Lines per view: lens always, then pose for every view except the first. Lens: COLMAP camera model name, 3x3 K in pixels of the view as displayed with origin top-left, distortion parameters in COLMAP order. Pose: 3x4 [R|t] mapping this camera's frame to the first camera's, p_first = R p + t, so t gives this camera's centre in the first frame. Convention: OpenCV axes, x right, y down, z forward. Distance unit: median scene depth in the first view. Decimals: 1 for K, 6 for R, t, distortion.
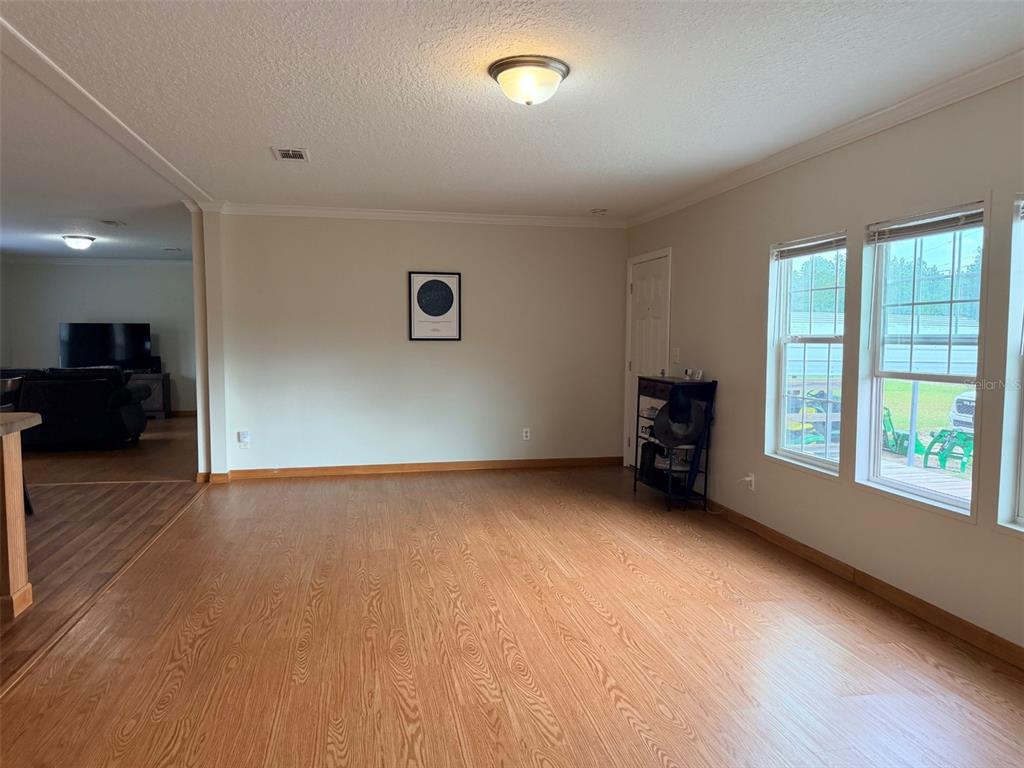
lens RADIAL K [[726.7, 0, 512.0], [0, 726.7, 384.0], [0, 0, 1]] dist [0.003607, -0.000420]
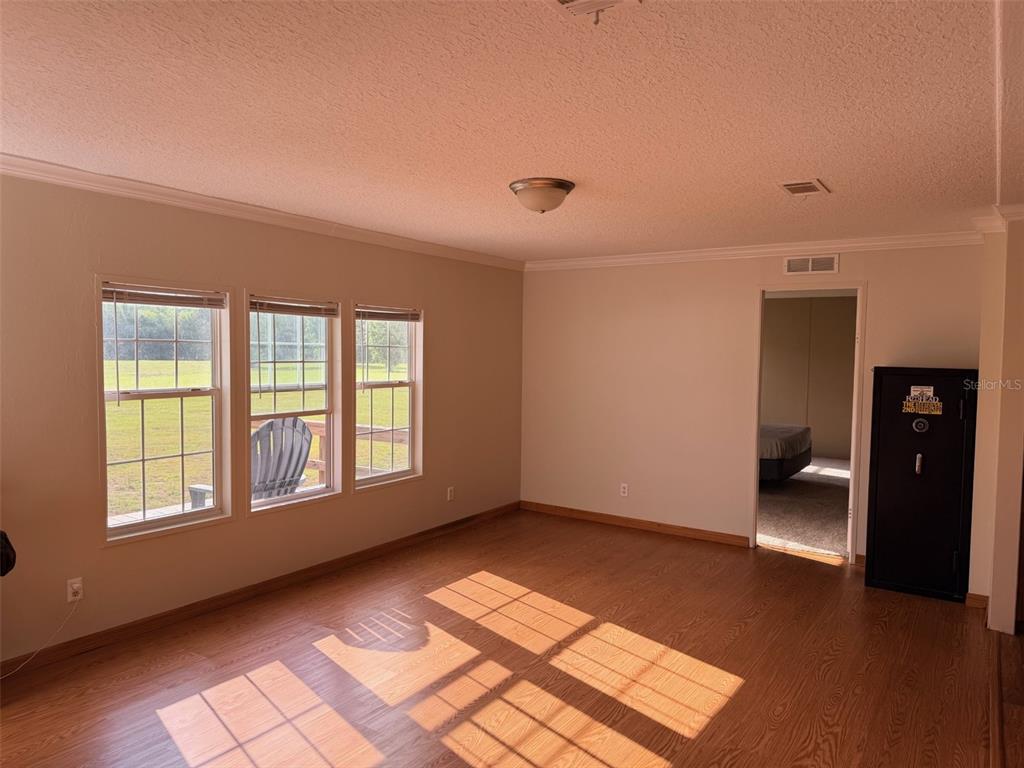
lens RADIAL K [[701.0, 0, 500.1], [0, 701.0, 389.5], [0, 0, 1]] dist [0.005936, 0.001500]
pose [[-0.684113, -0.055033, 0.727297, -0.753923], [0.033285, 0.993755, 0.106505, -0.205861], [-0.728616, 0.097070, -0.678009, 1.773816]]
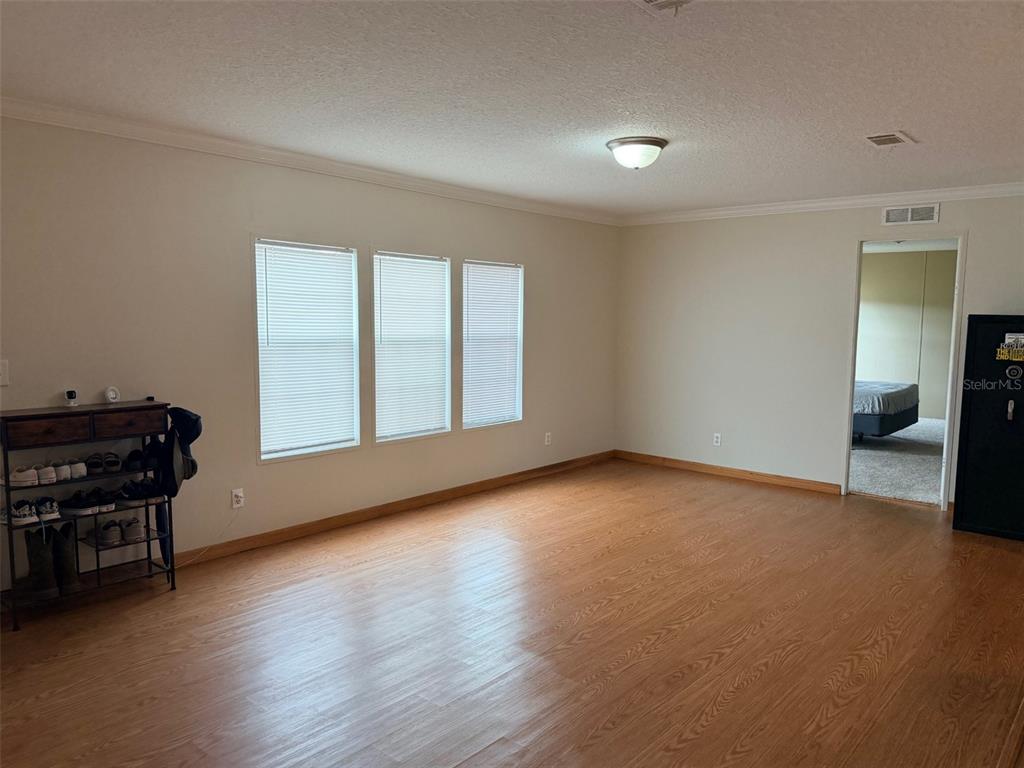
lens RADIAL K [[726.7, 0, 512.0], [0, 726.7, 384.0], [0, 0, 1]] dist [0.003607, -0.000420]
pose [[-0.594421, -0.089552, 0.799152, -0.891078], [0.040826, 0.989138, 0.141208, -0.182282], [-0.803117, 0.116563, -0.584308, 1.899692]]
